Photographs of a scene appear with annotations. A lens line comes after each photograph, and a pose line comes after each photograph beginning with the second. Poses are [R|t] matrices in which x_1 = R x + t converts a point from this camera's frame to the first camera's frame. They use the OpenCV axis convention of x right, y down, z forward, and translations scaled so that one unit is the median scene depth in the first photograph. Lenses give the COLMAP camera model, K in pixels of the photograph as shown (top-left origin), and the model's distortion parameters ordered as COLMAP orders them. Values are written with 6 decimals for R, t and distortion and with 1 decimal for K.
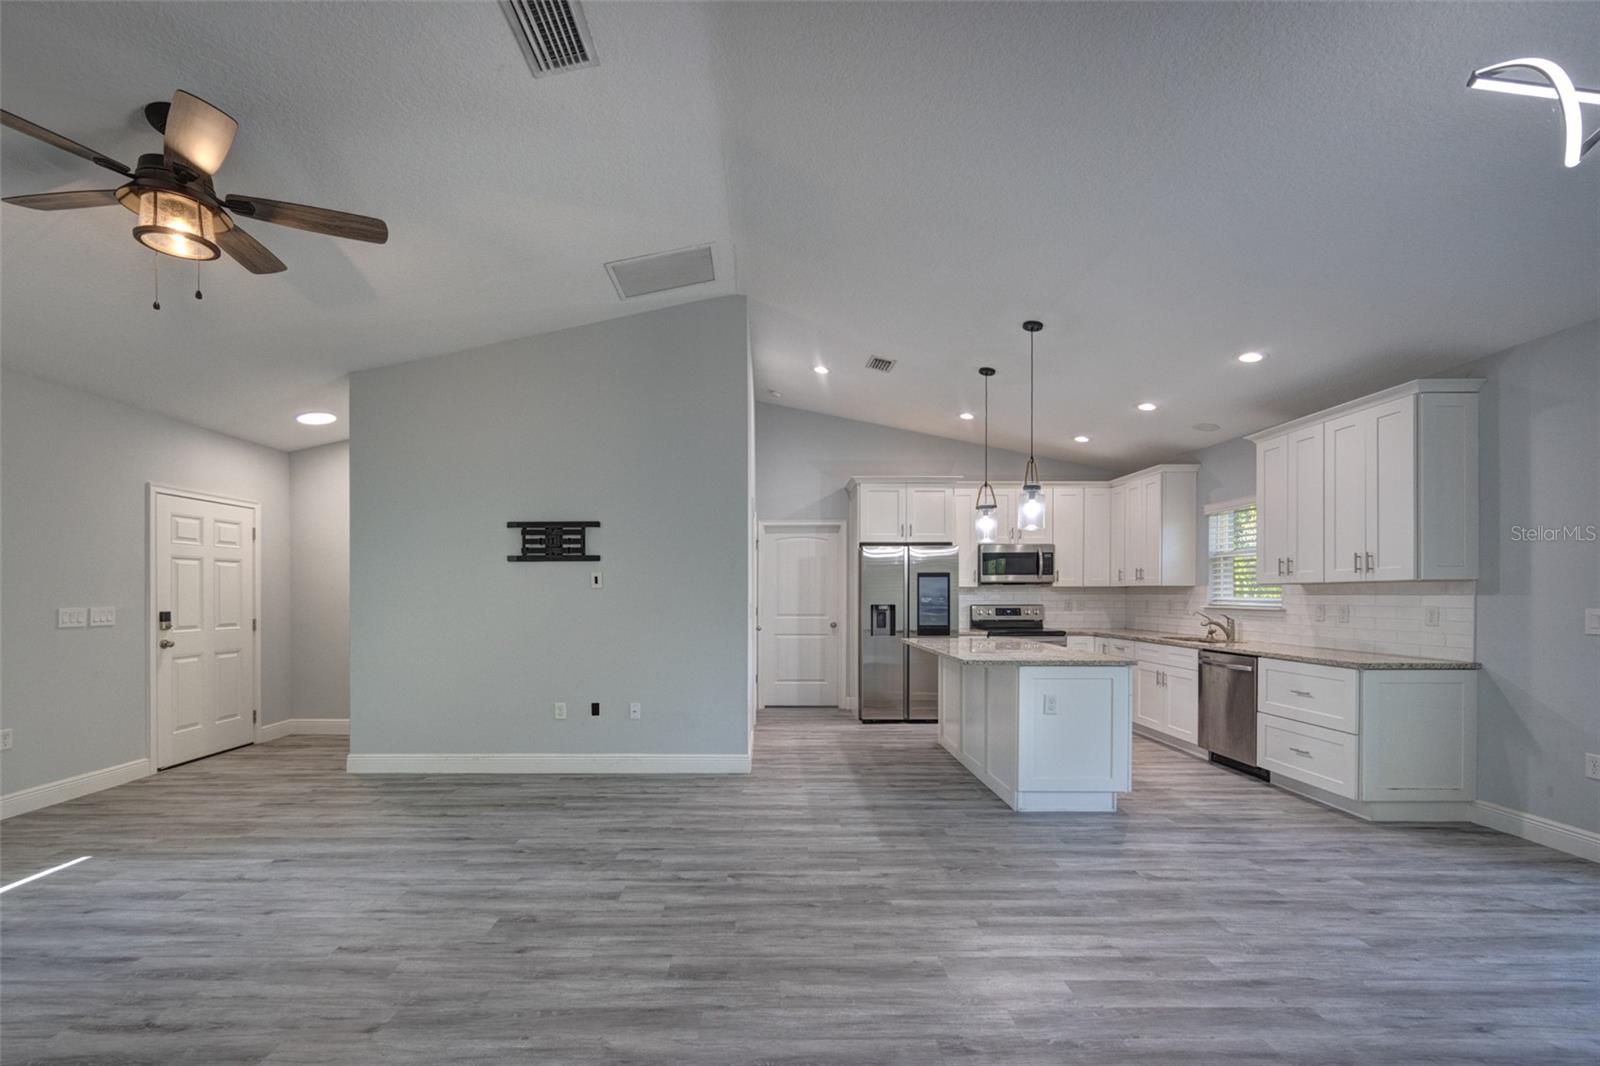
lens RADIAL K [[650.6, 0, 769.9], [0, 650.6, 597.2], [0, 0, 1]] dist [0.004667, -0.000487]
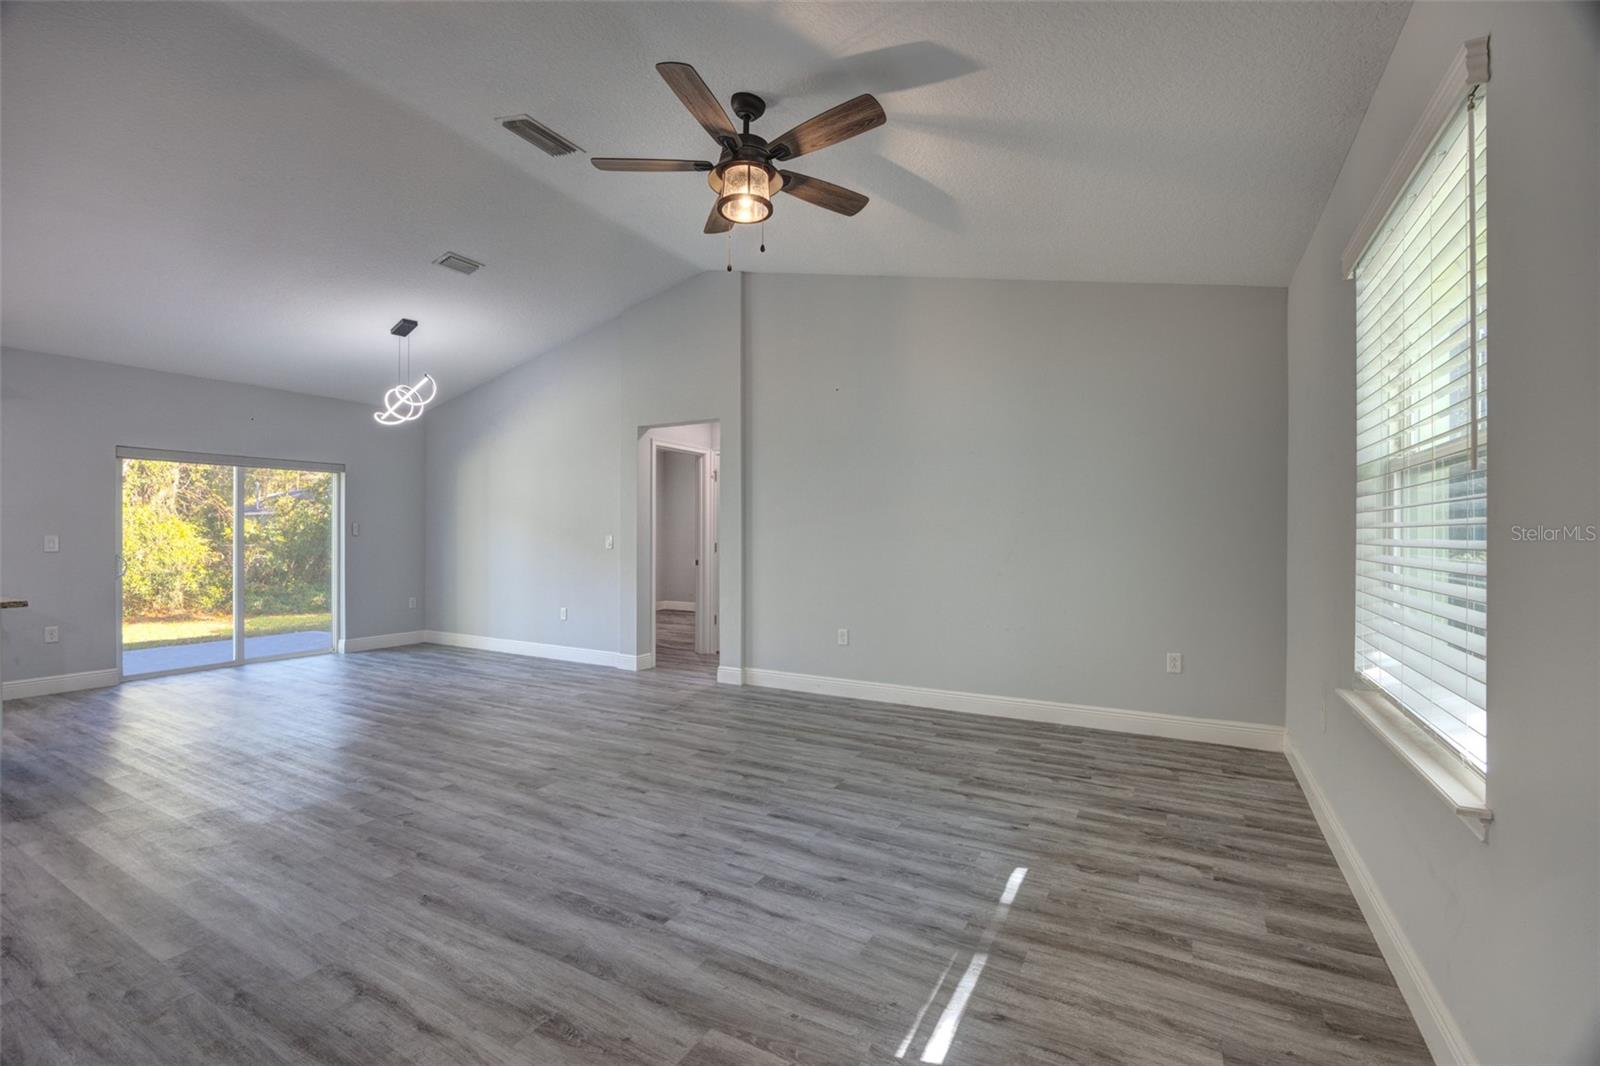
lens RADIAL K [[664.6, 0, 802.9], [0, 664.6, 534.8], [0, 0, 1]] dist [-0.000458, -0.000090]
pose [[-0.864799, 0.006759, 0.502073, -1.180374], [0.008823, 0.999960, 0.001735, 0.015339], [-0.502041, 0.005931, -0.864824, 1.461283]]
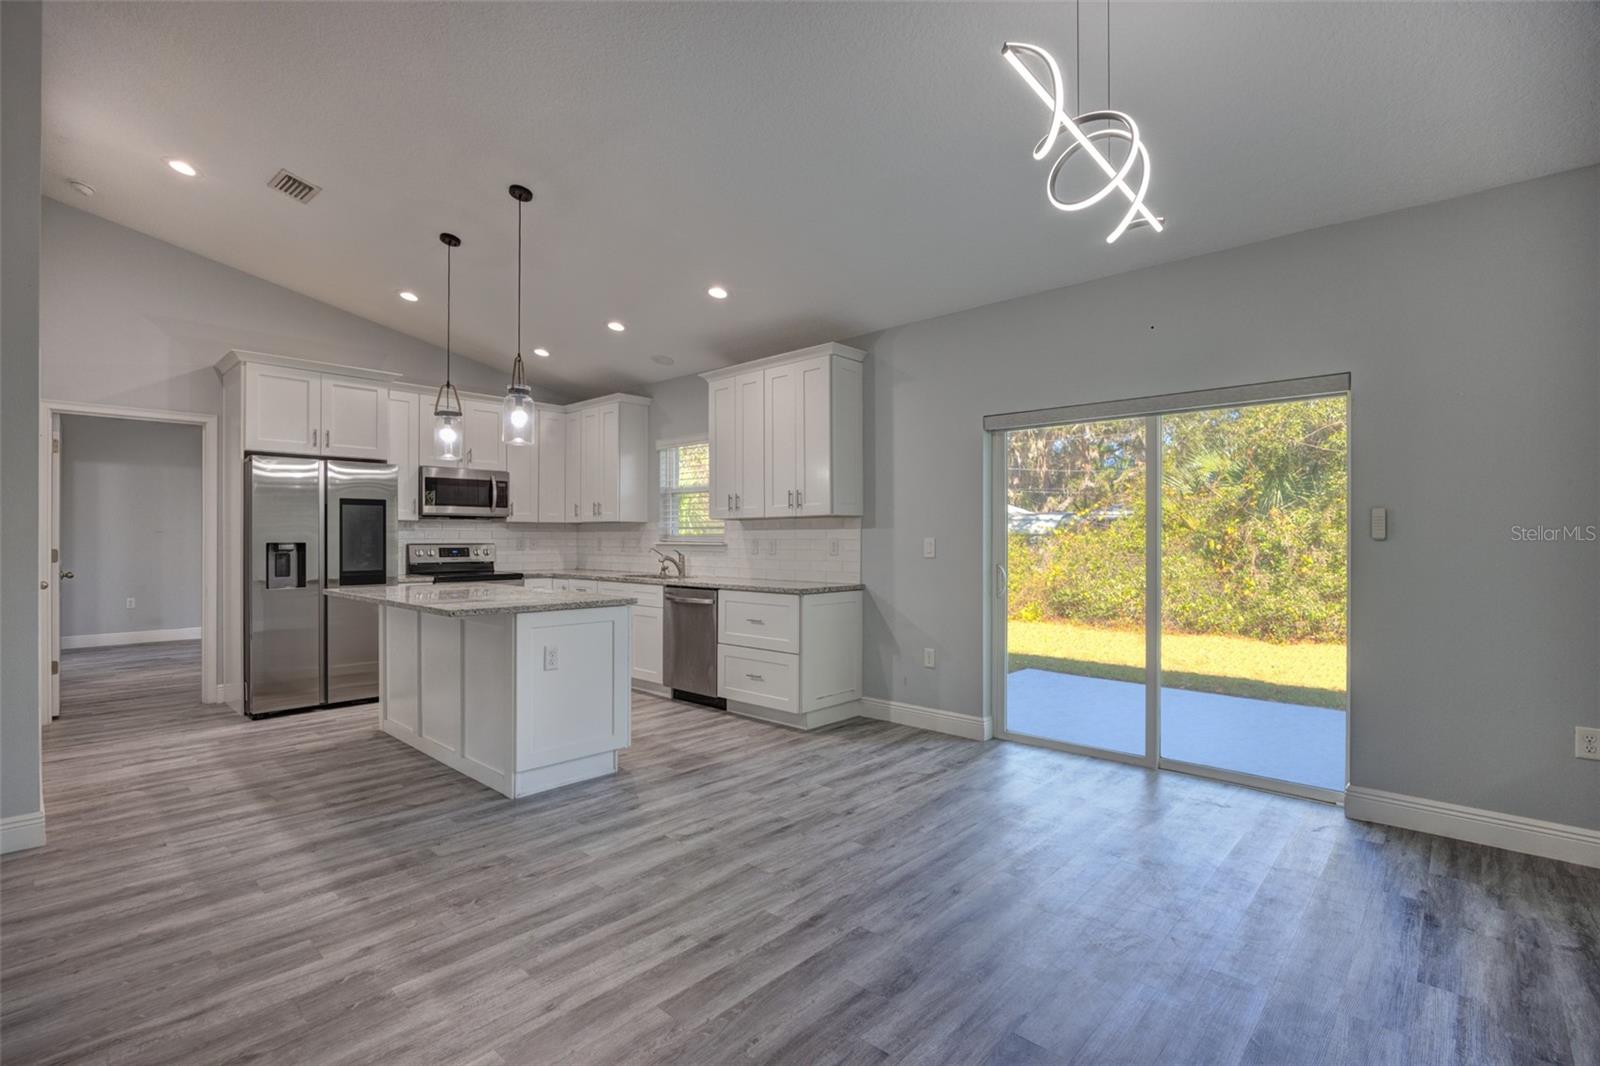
lens RADIAL K [[748.9, 0, 743.4], [0, 748.9, 537.1], [0, 0, 1]] dist [-0.012307, 0.000283]
pose [[0.713052, 0.000887, 0.701110, -0.053871], [0.004354, 0.999974, -0.005693, 0.019659], [-0.701097, 0.007112, 0.713030, 0.160547]]
